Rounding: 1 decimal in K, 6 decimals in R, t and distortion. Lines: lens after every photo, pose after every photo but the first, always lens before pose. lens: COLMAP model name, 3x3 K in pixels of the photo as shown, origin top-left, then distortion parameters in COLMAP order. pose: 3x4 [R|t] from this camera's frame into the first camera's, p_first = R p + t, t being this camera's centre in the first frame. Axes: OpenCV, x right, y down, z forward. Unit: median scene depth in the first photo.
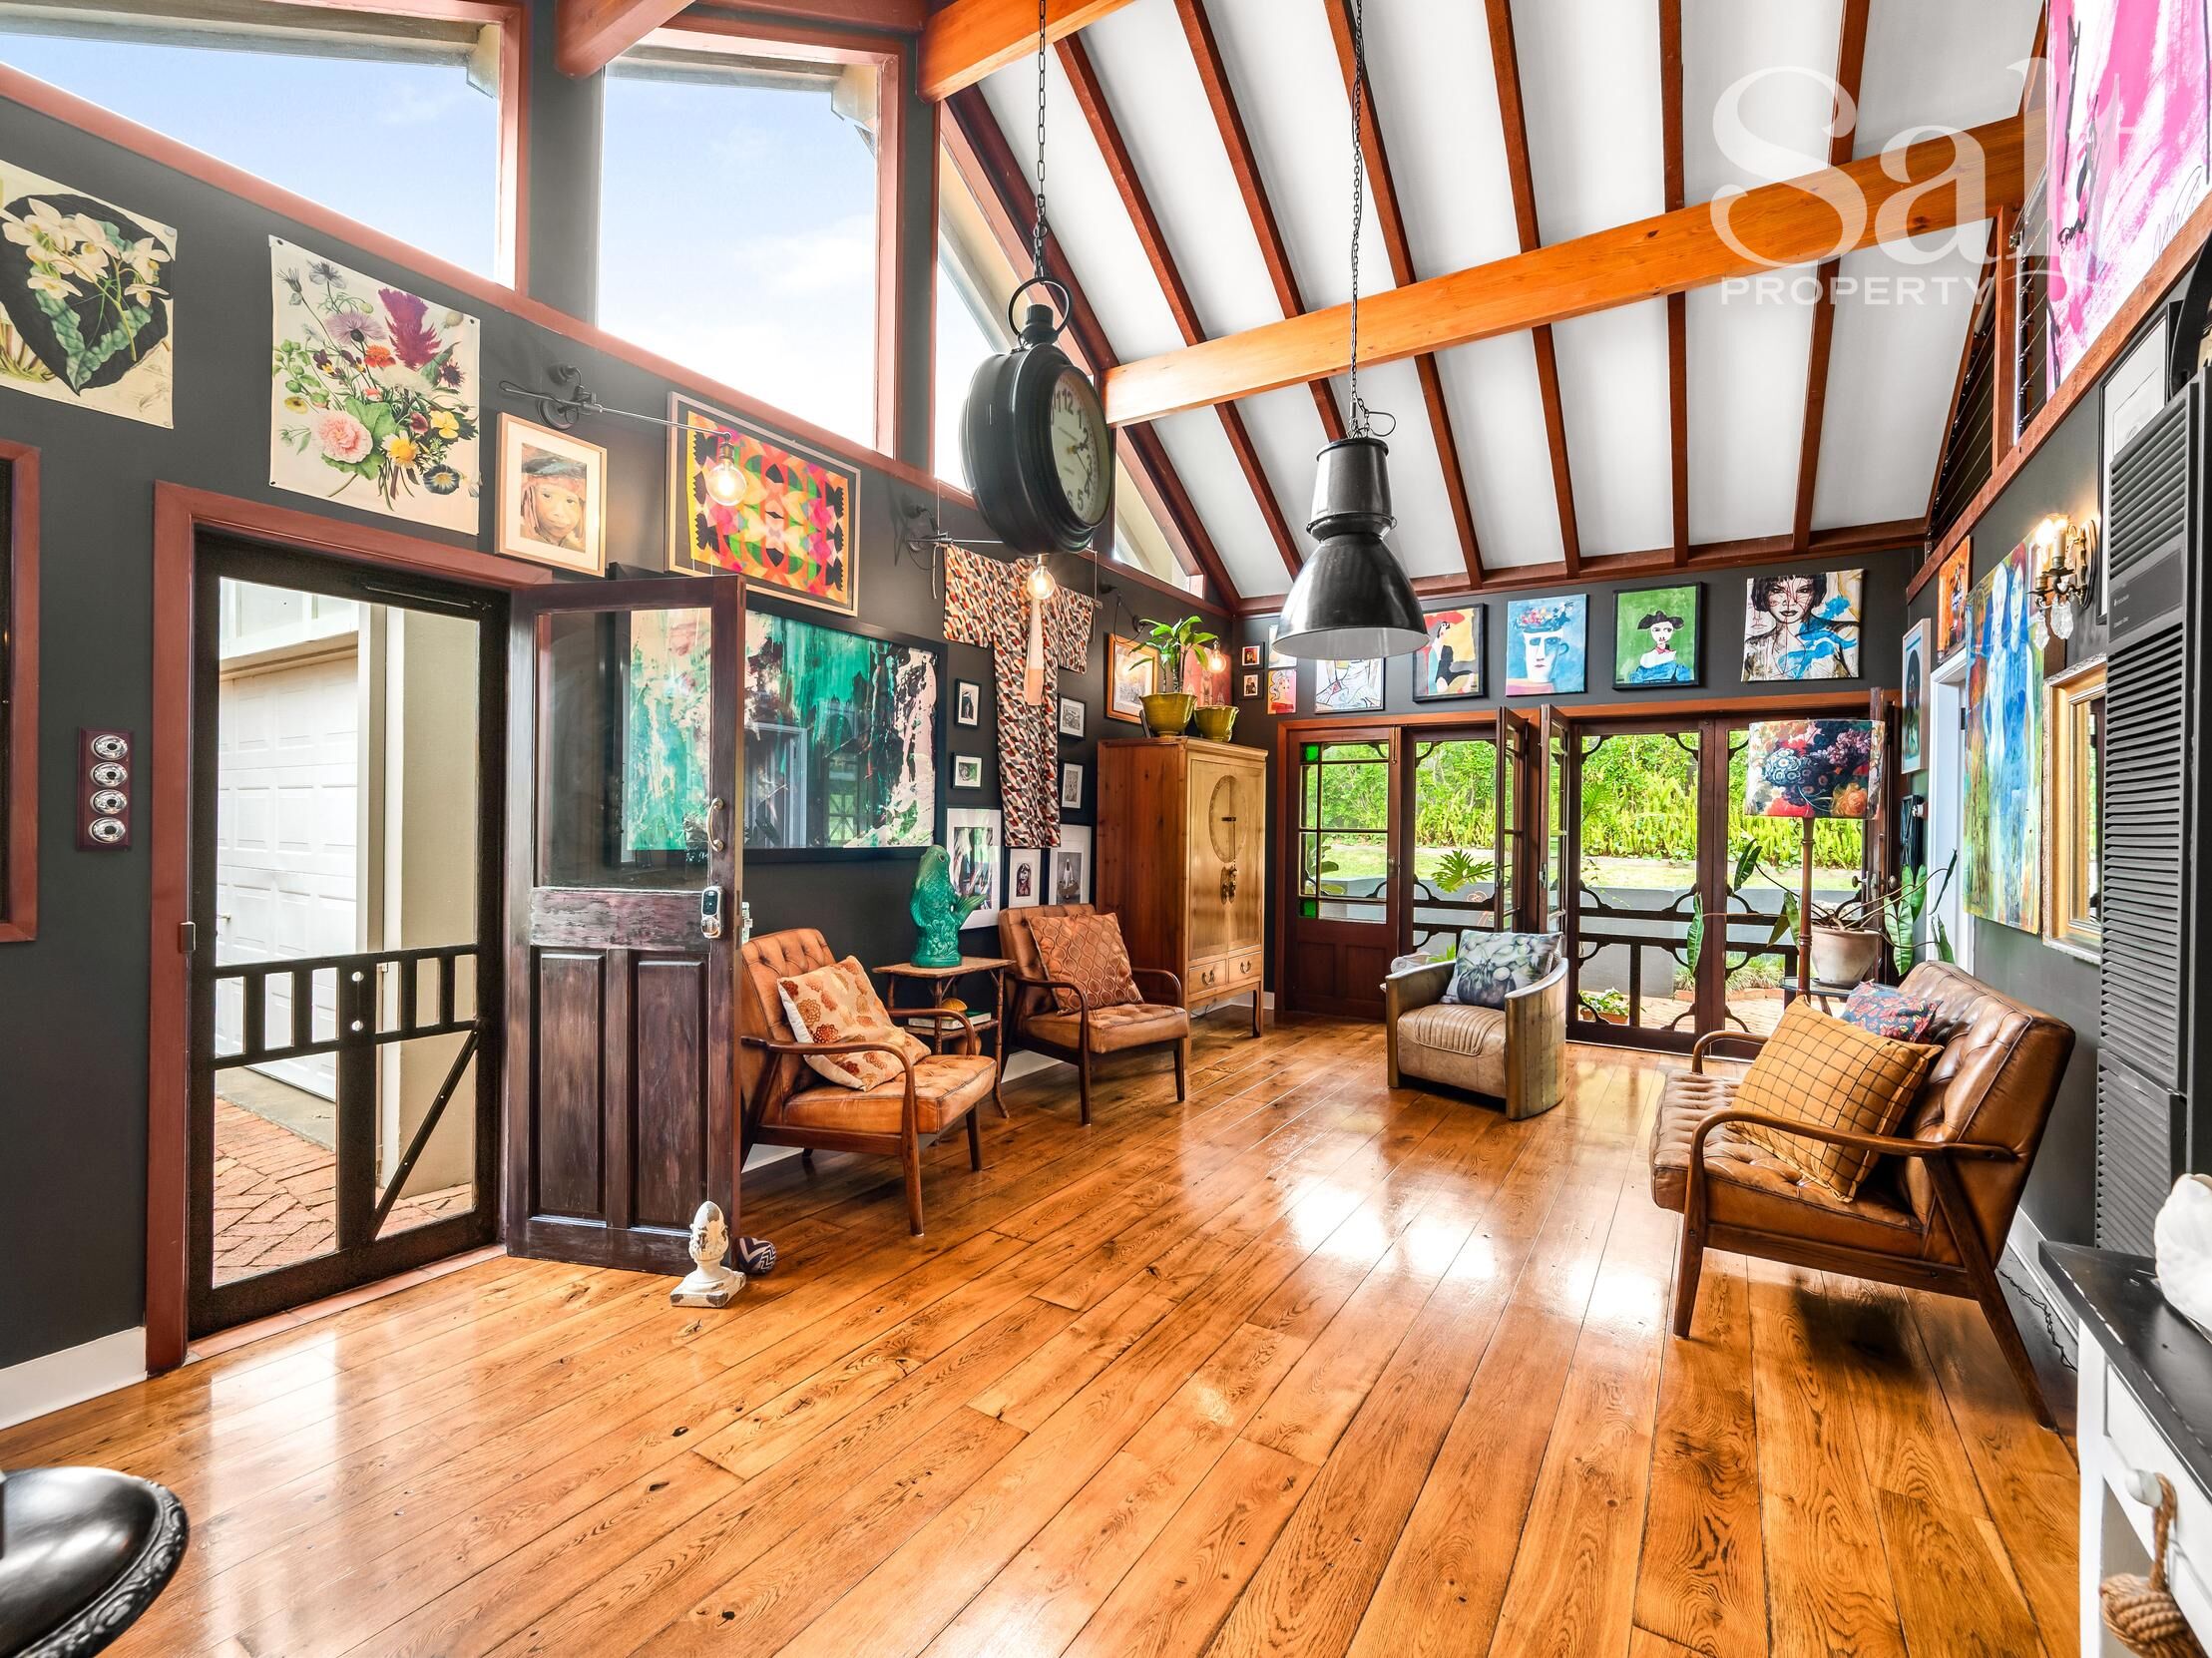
lens RADIAL K [[978.3, 0, 1113.7], [0, 978.3, 828.2], [0, 0, 1]] dist [0.000377, -0.000102]
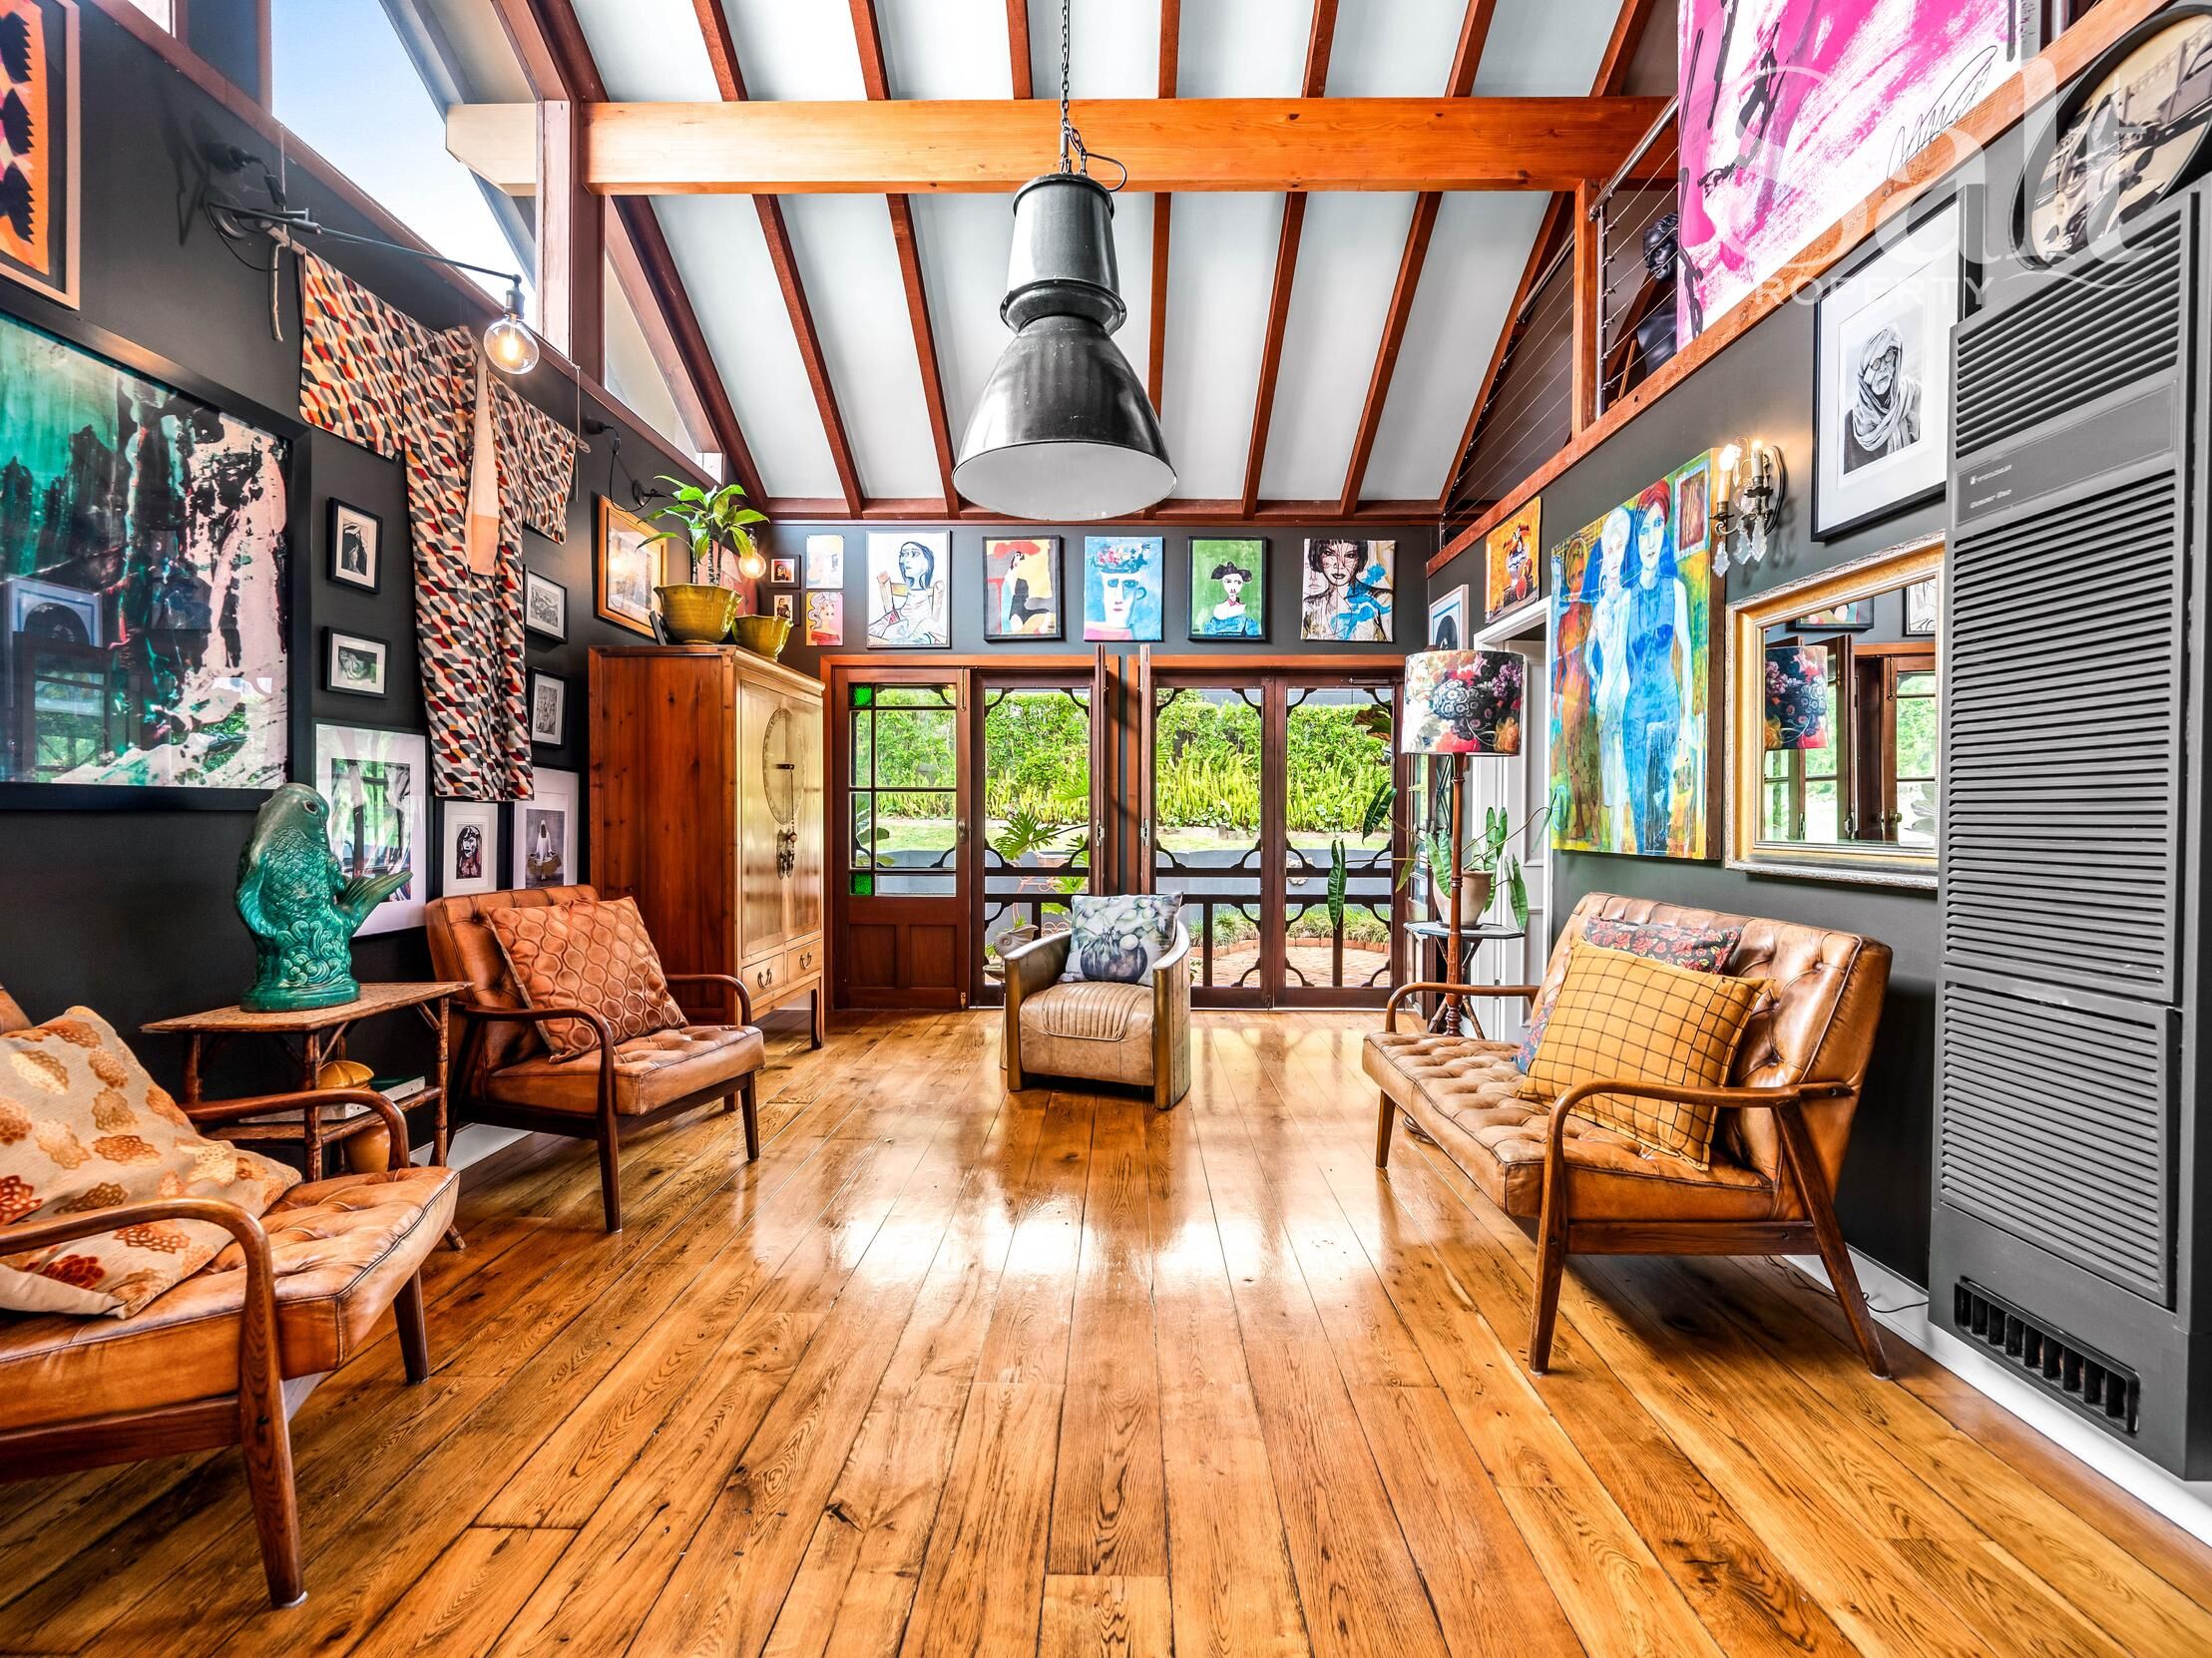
lens RADIAL K [[978.3, 0, 1113.7], [0, 978.3, 828.2], [0, 0, 1]] dist [0.000377, -0.000102]
pose [[0.857149, -0.016819, 0.514793, -0.062943], [0.008333, 0.999789, 0.018790, 0.030646], [-0.515000, -0.011816, 0.857109, 0.261348]]
